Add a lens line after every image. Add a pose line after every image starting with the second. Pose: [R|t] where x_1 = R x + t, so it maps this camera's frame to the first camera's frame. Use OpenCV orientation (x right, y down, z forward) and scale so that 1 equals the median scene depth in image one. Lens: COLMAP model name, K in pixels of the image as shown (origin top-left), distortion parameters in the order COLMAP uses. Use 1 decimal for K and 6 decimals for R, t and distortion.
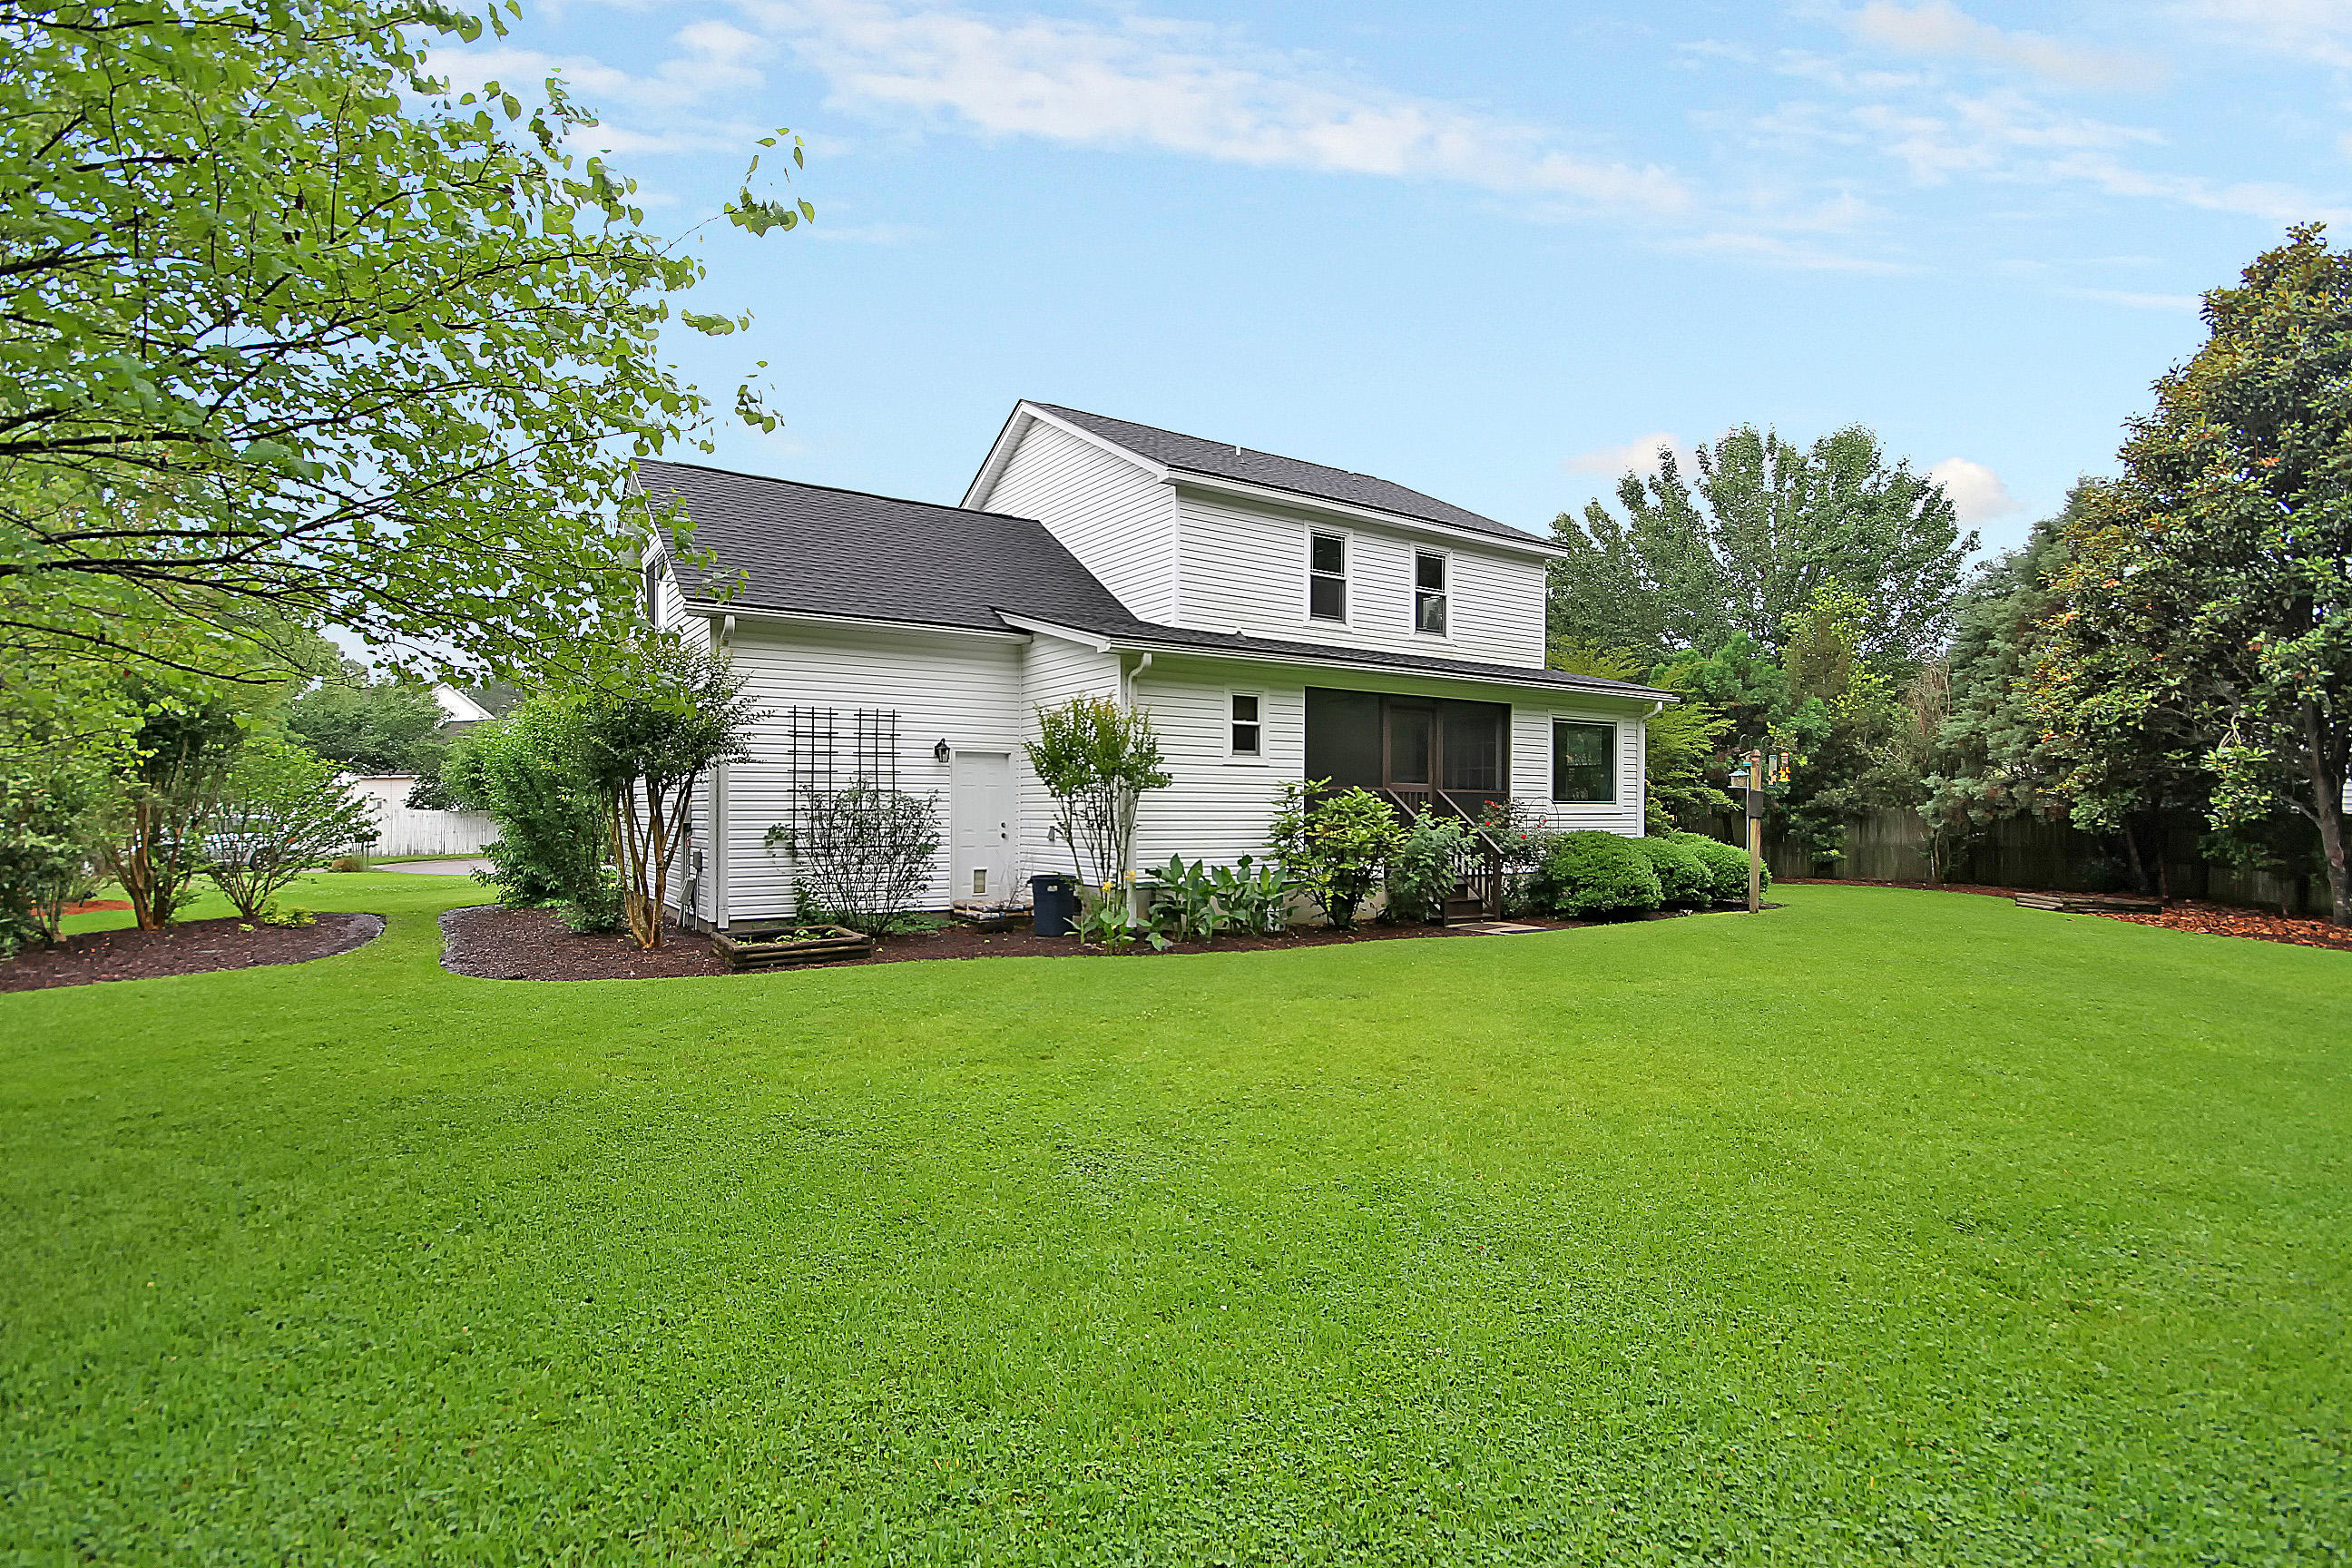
lens RADIAL K [[1123.8, 0, 1176.0], [0, 1123.8, 784.0], [0, 0, 1]] dist [-0.000027, -0.000044]
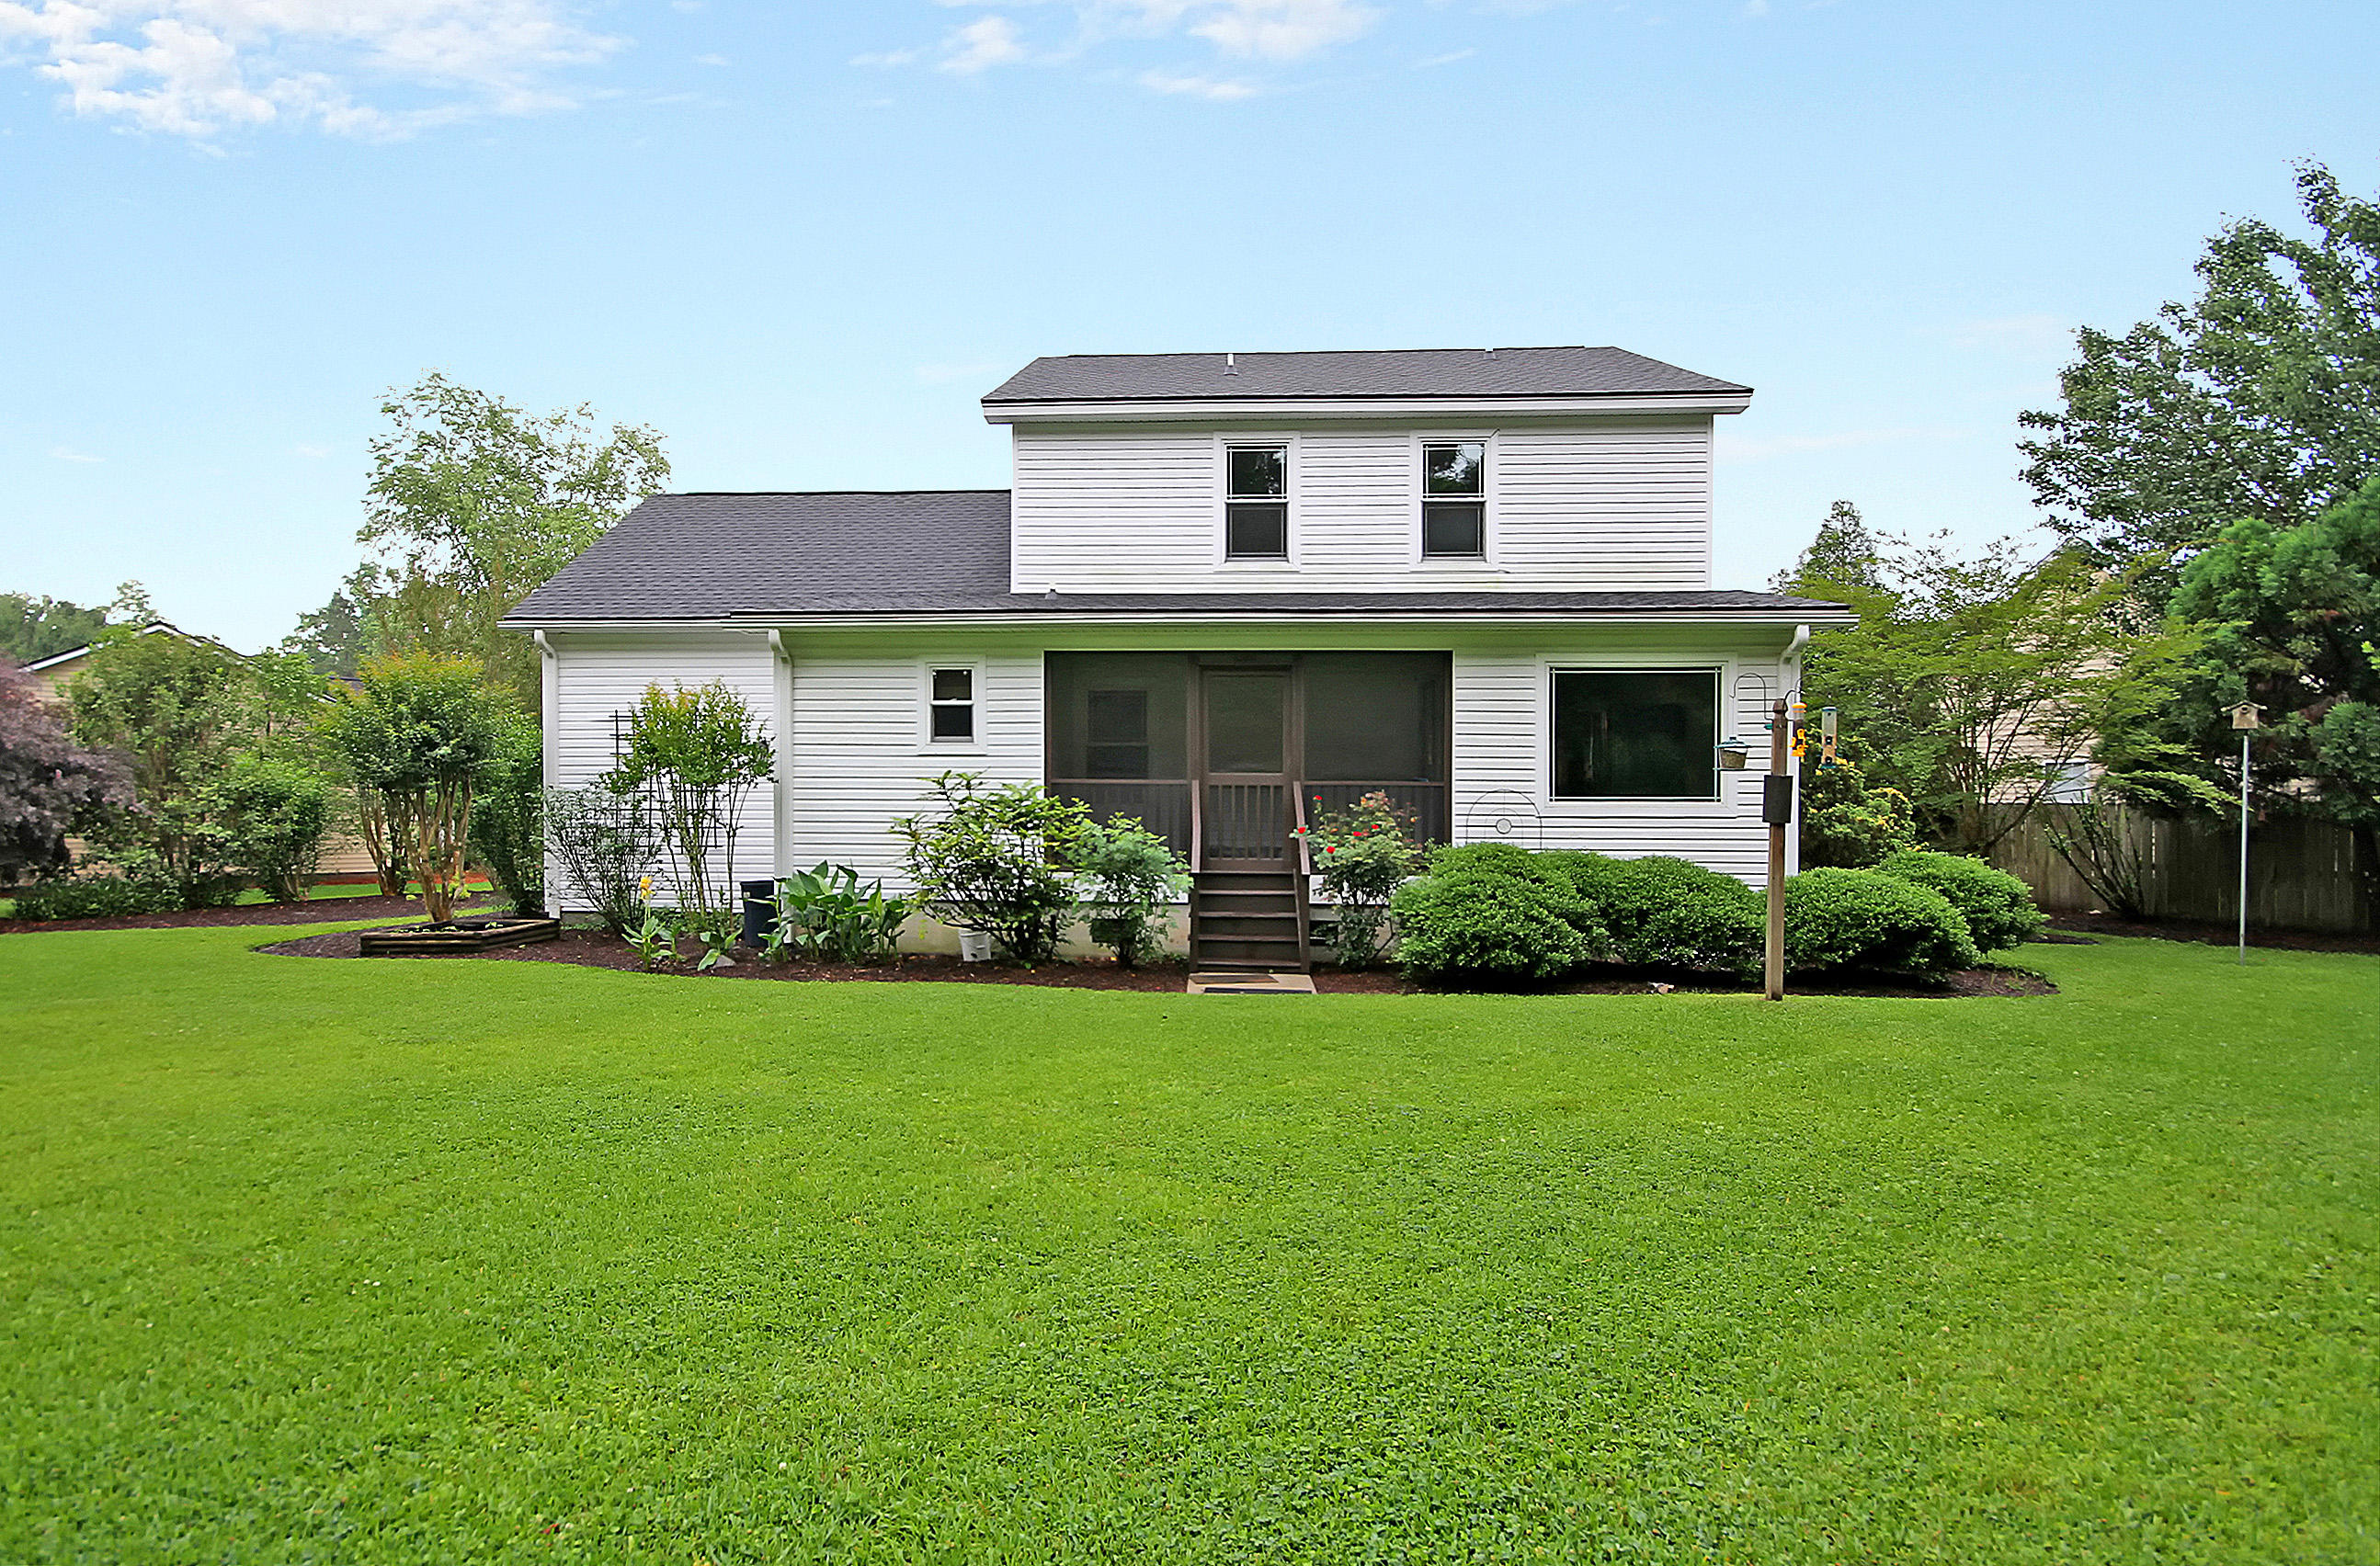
lens RADIAL K [[1143.8, 0, 1190.0], [0, 1143.8, 783.0], [0, 0, 1]] dist [0.001378, -0.000250]
pose [[0.794321, -0.013136, -0.607356, 0.643939], [0.008953, 0.999911, -0.009917, 0.012008], [0.607432, 0.002440, 0.794368, 0.420703]]
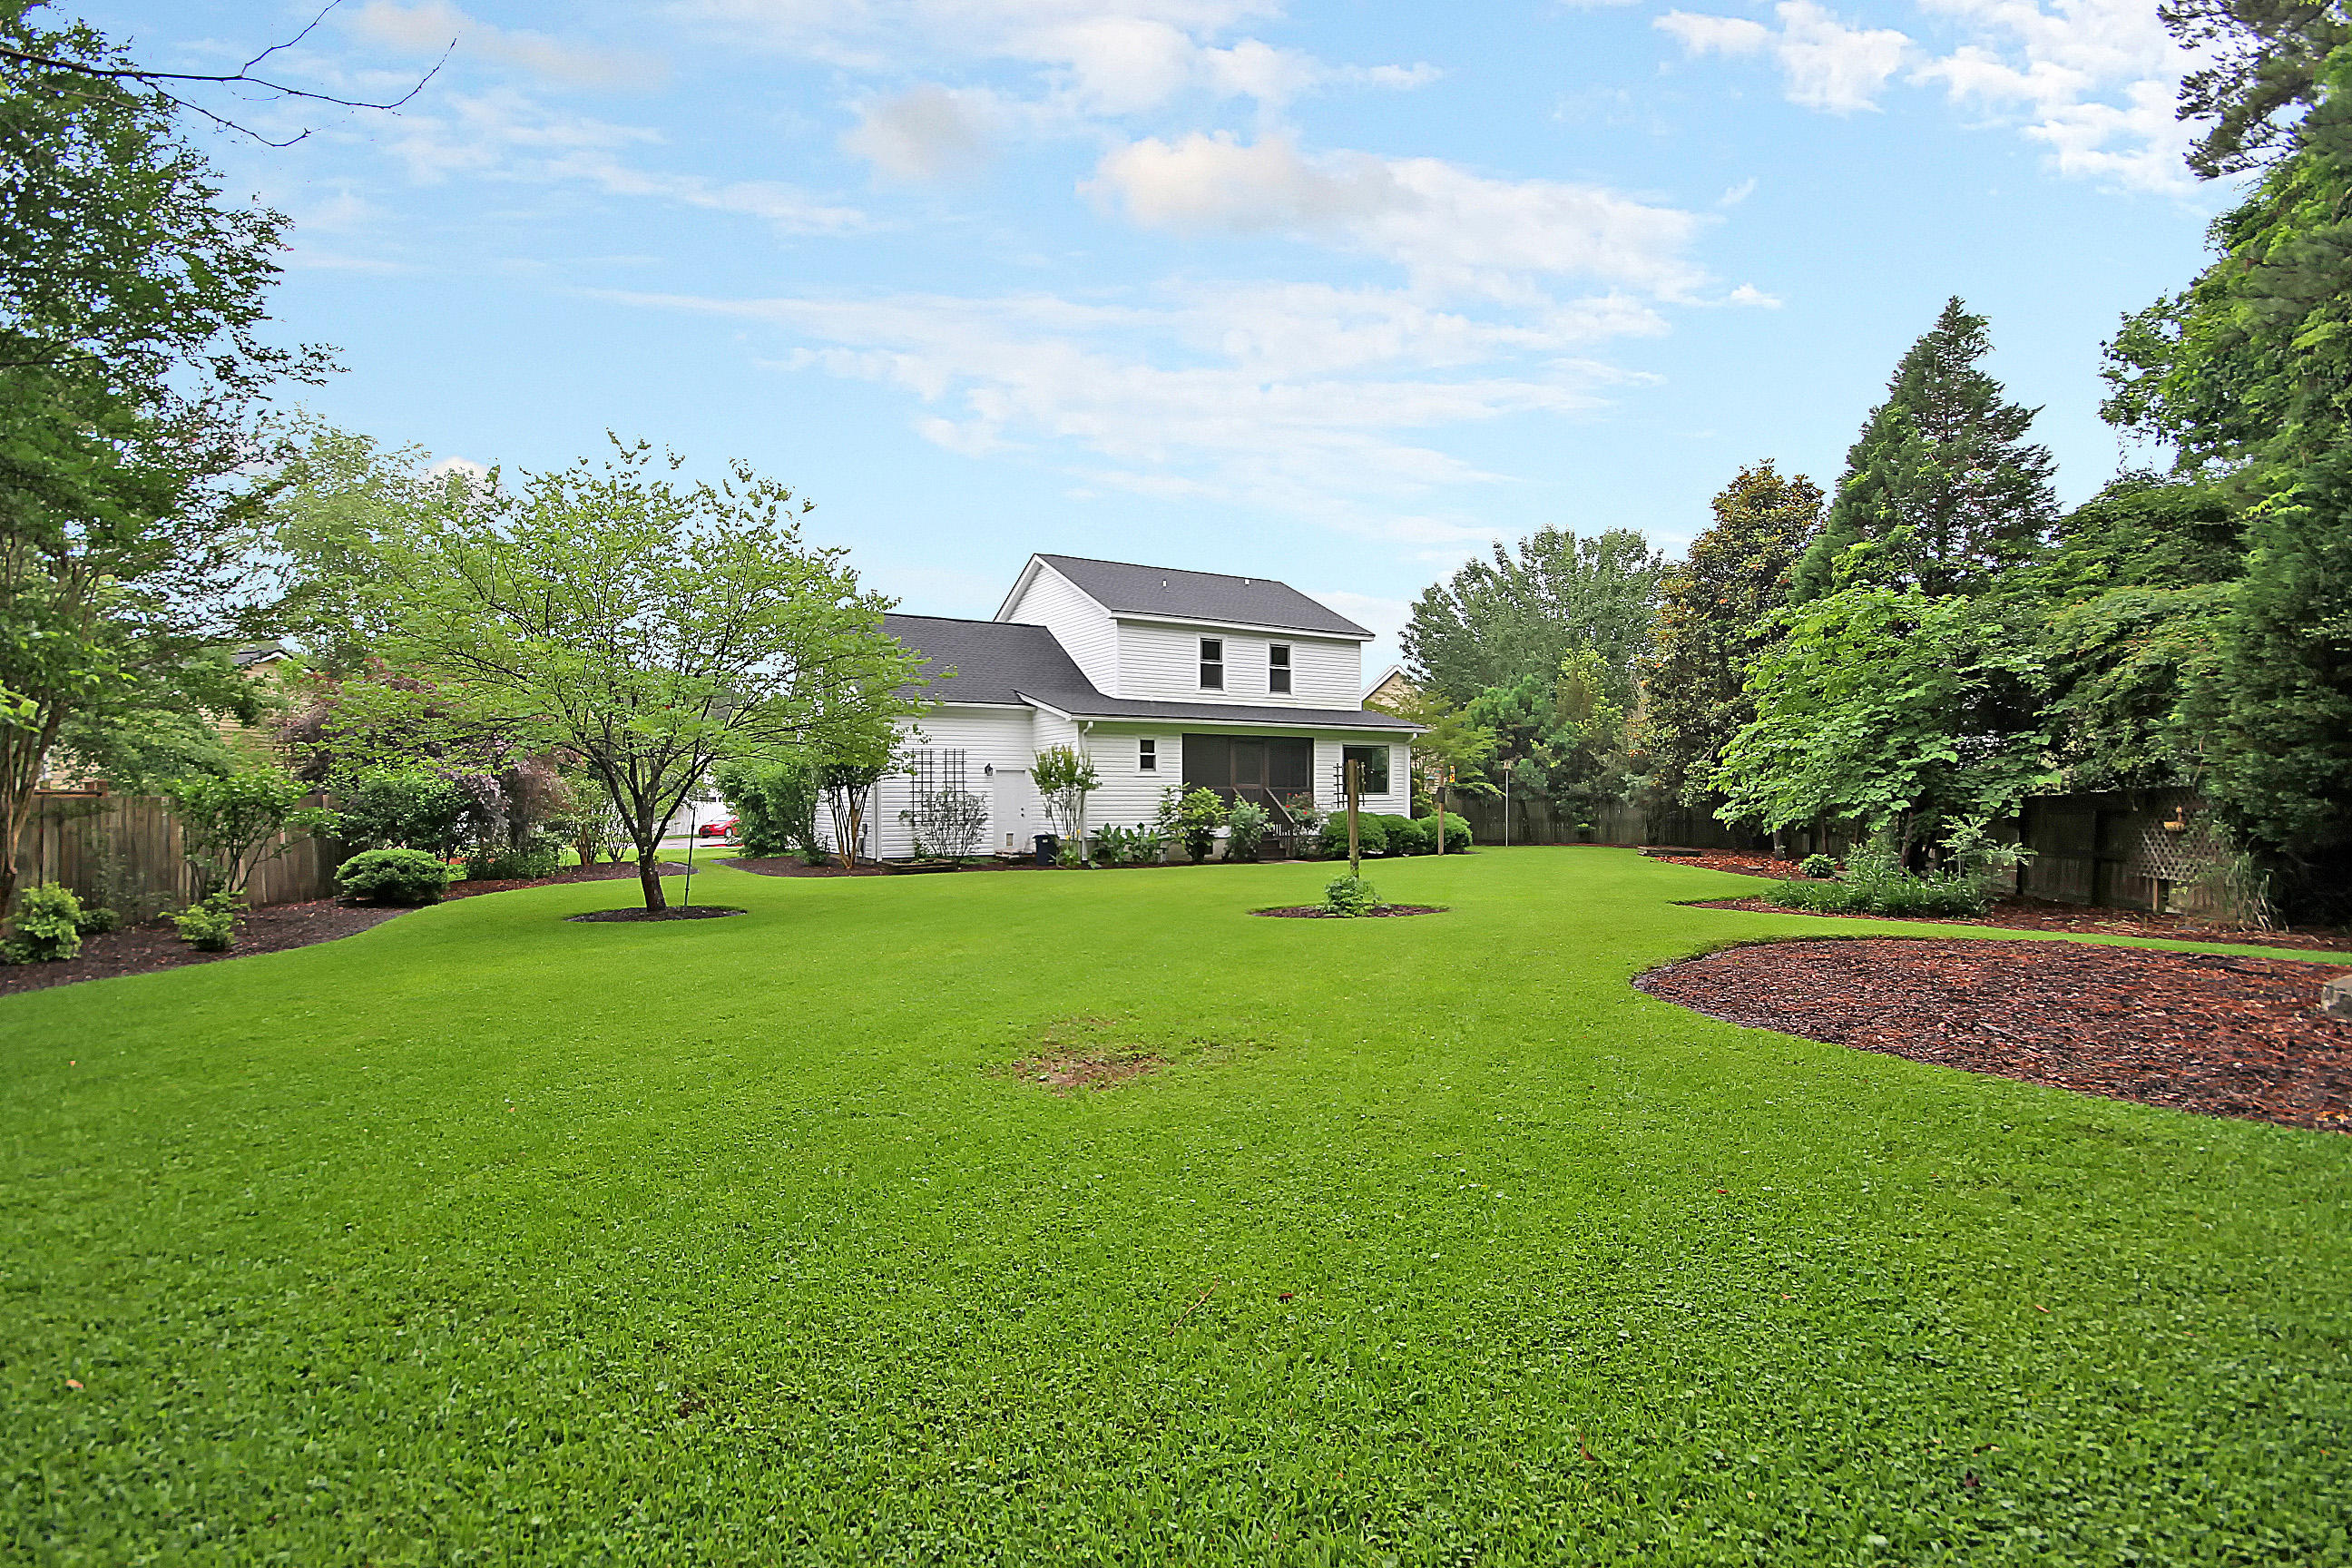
lens RADIAL K [[1123.8, 0, 1176.0], [0, 1123.8, 784.0], [0, 0, 1]] dist [-0.000027, -0.000044]
pose [[0.999058, -0.008197, -0.042622, 0.175376], [0.008582, 0.999924, 0.008870, -0.018818], [0.042546, -0.009227, 0.999052, -0.819813]]
